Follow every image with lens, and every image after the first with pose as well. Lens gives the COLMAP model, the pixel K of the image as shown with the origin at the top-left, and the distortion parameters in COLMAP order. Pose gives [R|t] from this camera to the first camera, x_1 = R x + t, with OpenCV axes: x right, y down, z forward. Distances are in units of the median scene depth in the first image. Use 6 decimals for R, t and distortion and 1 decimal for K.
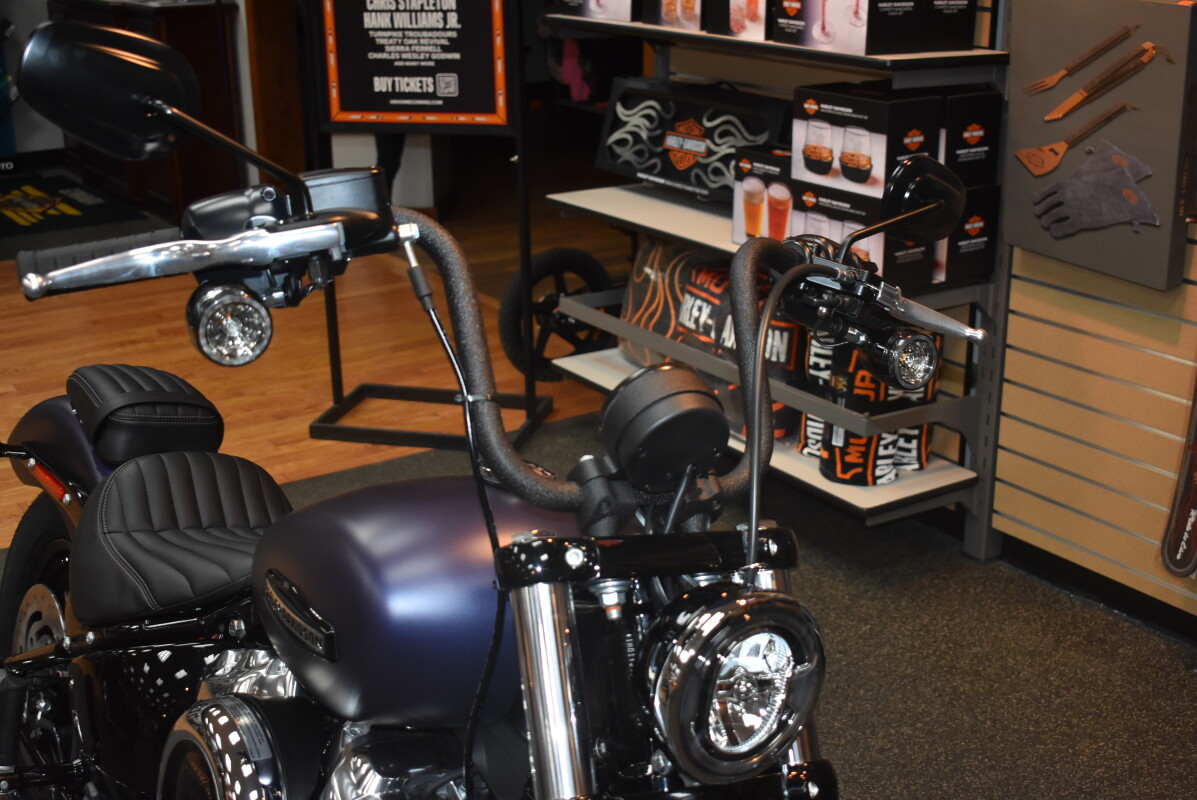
lens RADIAL K [[1493.9, 0, 606.2], [0, 1493.9, 400.9], [0, 0, 1]] dist [-0.055659, 0.000000]
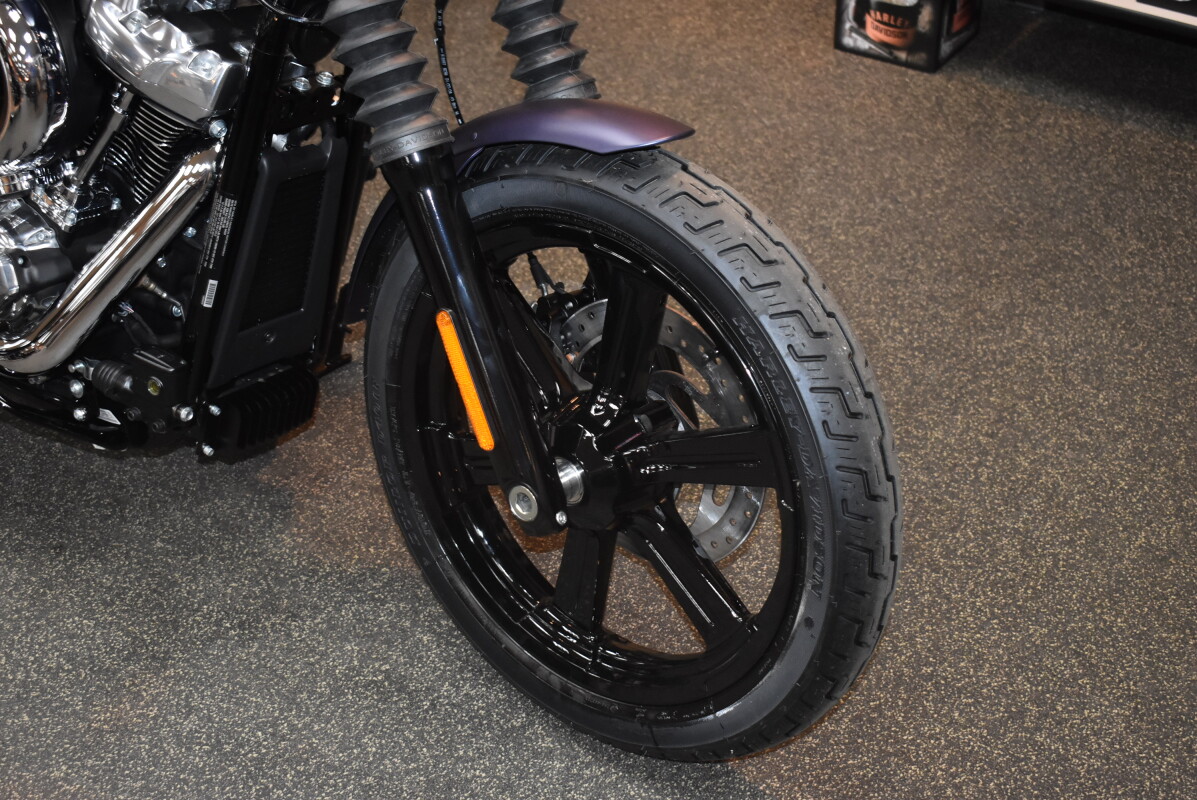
lens RADIAL K [[1632.8, 0, 602.5], [0, 1632.8, 394.6], [0, 0, 1]] dist [-0.035950, 0.000000]
pose [[0.940550, -0.214567, 0.263301, -0.085860], [0.123267, 0.937978, 0.324042, 0.073360], [-0.316499, -0.272322, 0.908663, -0.130671]]
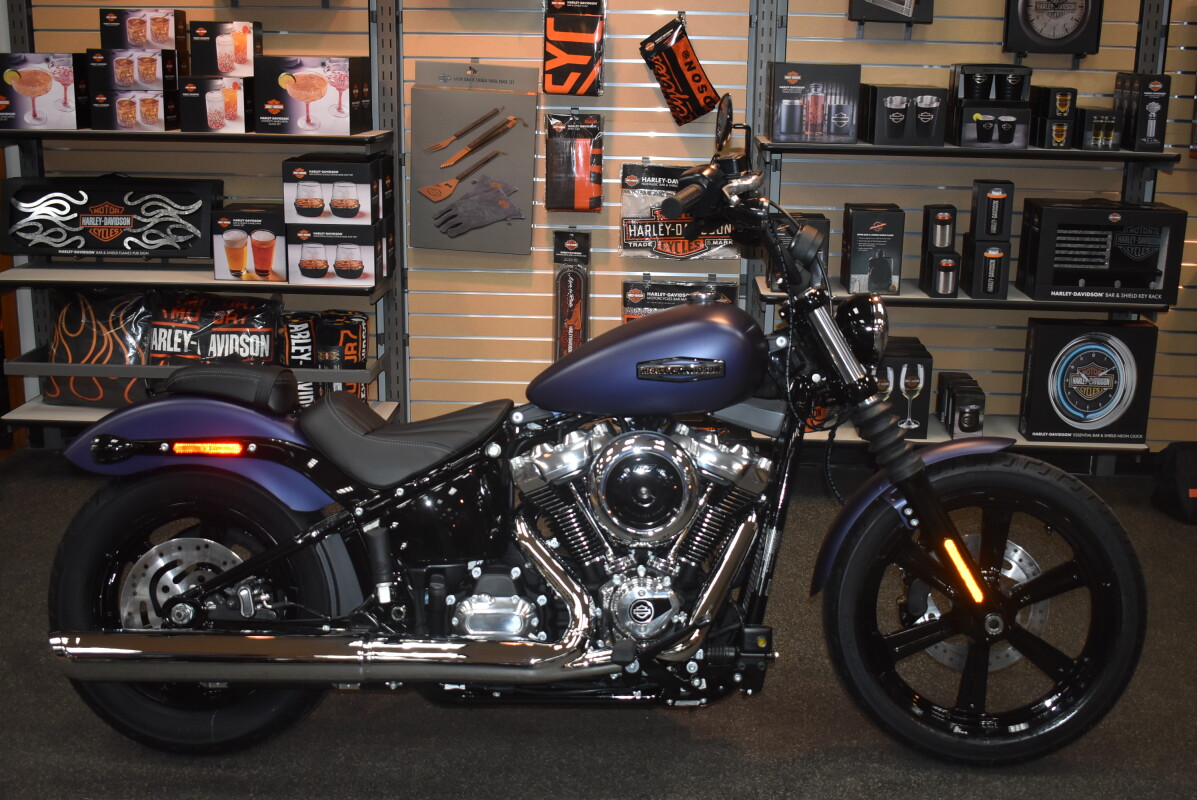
lens RADIAL K [[1409.3, 0, 600.7], [0, 1409.3, 397.3], [0, 0, 1]] dist [-0.054142, 0.000000]
pose [[0.589495, -0.191949, 0.784635, -0.755588], [0.244780, 0.968133, 0.052936, 0.018468], [-0.769791, 0.160857, 0.617694, -0.063381]]
